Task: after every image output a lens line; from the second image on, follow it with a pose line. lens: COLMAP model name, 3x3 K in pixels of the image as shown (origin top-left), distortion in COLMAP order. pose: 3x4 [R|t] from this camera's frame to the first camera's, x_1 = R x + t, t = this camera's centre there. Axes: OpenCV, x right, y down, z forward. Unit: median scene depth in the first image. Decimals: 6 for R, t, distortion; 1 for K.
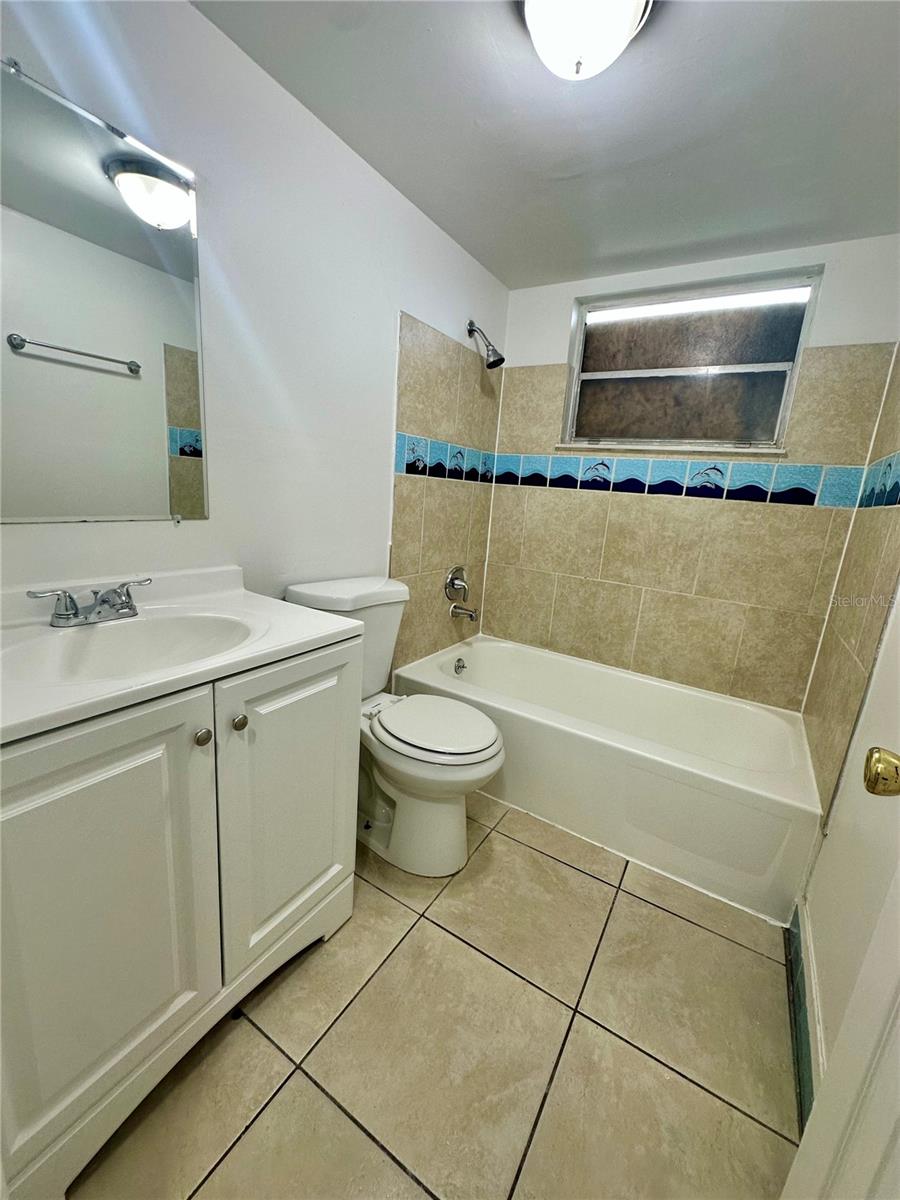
lens RADIAL K [[479.2, 0, 455.2], [0, 479.2, 601.5], [0, 0, 1]] dist [-0.003561, 0.000633]
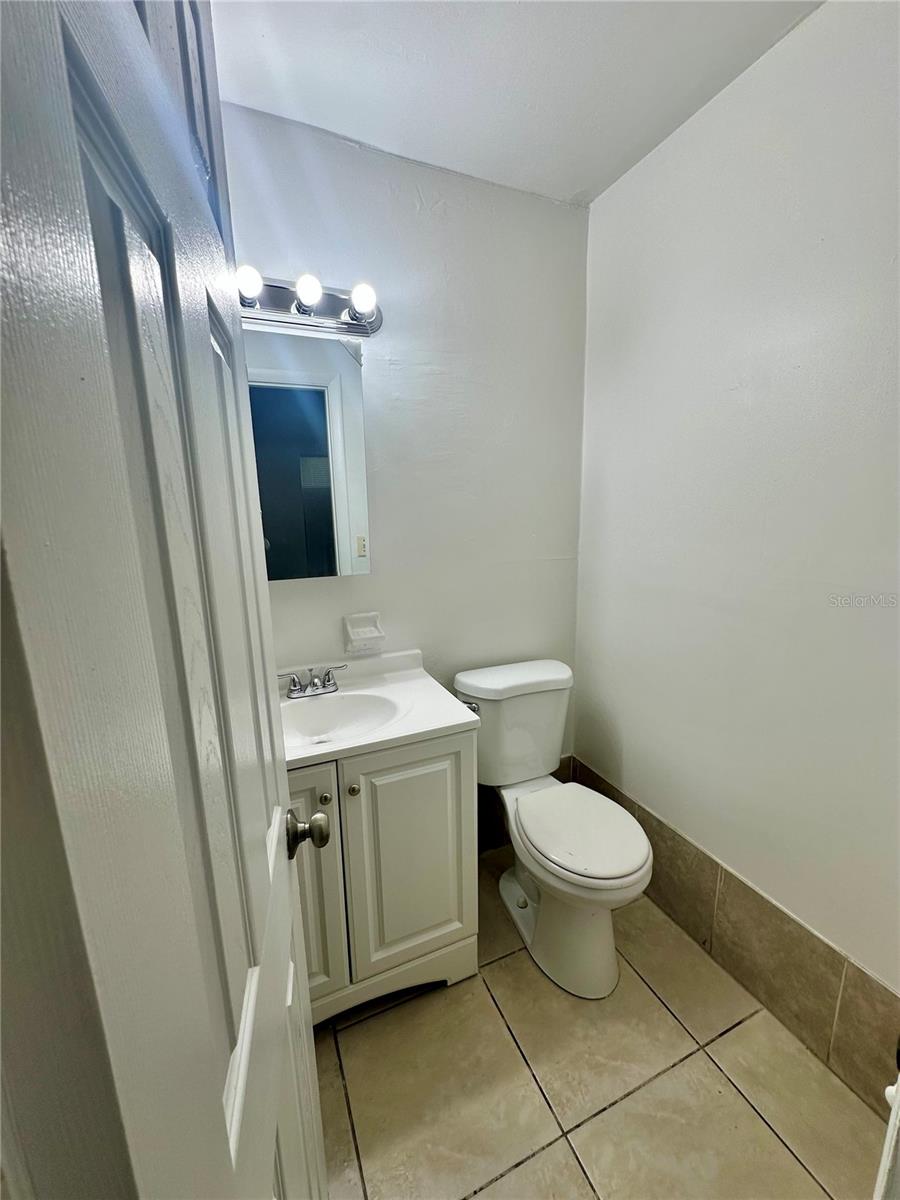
lens RADIAL K [[479.2, 0, 449.3], [0, 479.2, 599.0], [0, 0, 1]] dist [-0.003561, 0.000633]
pose [[0.810830, 0.028478, -0.584588, 0.445612], [-0.062541, 0.997313, -0.038162, -0.211000], [0.581931, 0.067503, 0.810432, 0.005791]]
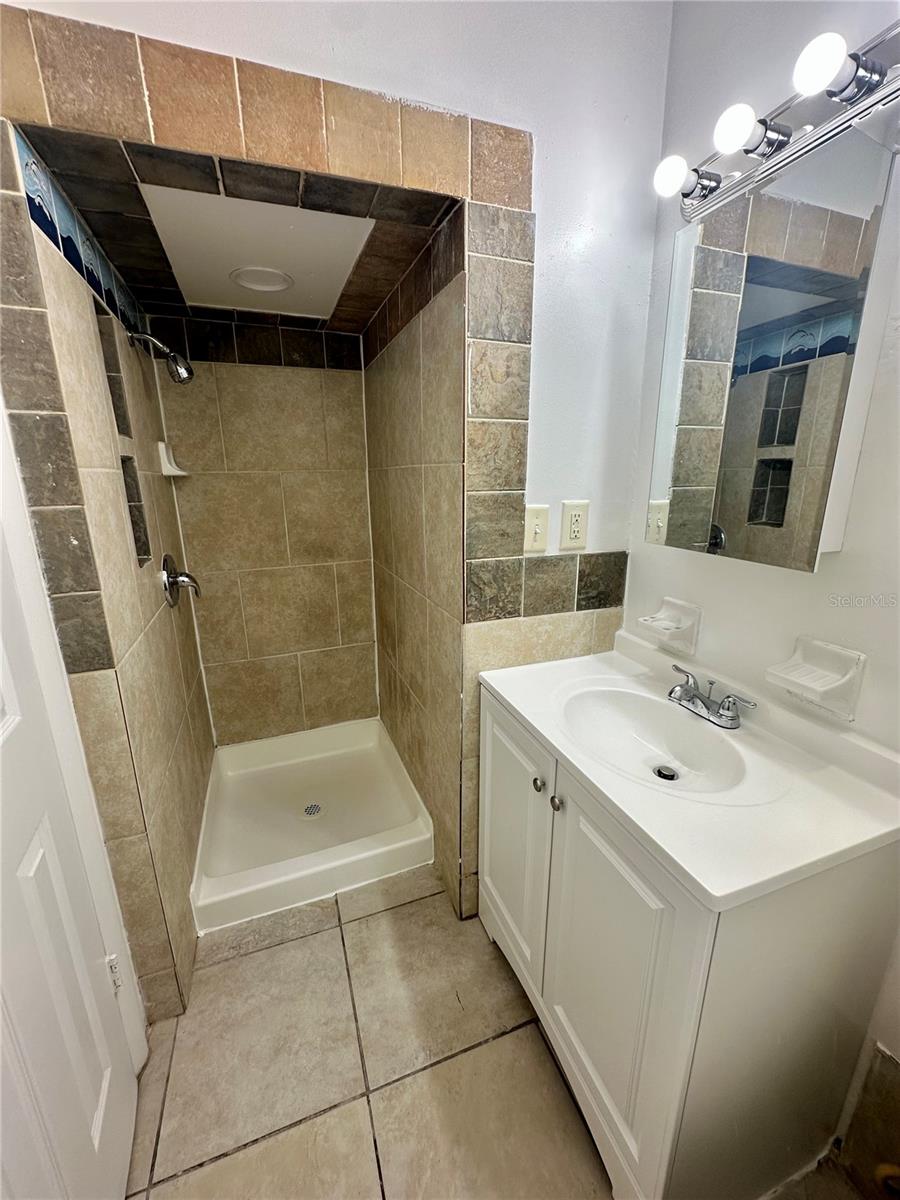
lens RADIAL K [[479.2, 0, 450.7], [0, 479.2, 598.0], [0, 0, 1]] dist [-0.003561, 0.000633]
pose [[-0.628414, 0.133325, -0.766368, 0.405468], [-0.222894, 0.913028, 0.341610, -0.411651], [0.745261, 0.385492, -0.544042, 0.957390]]
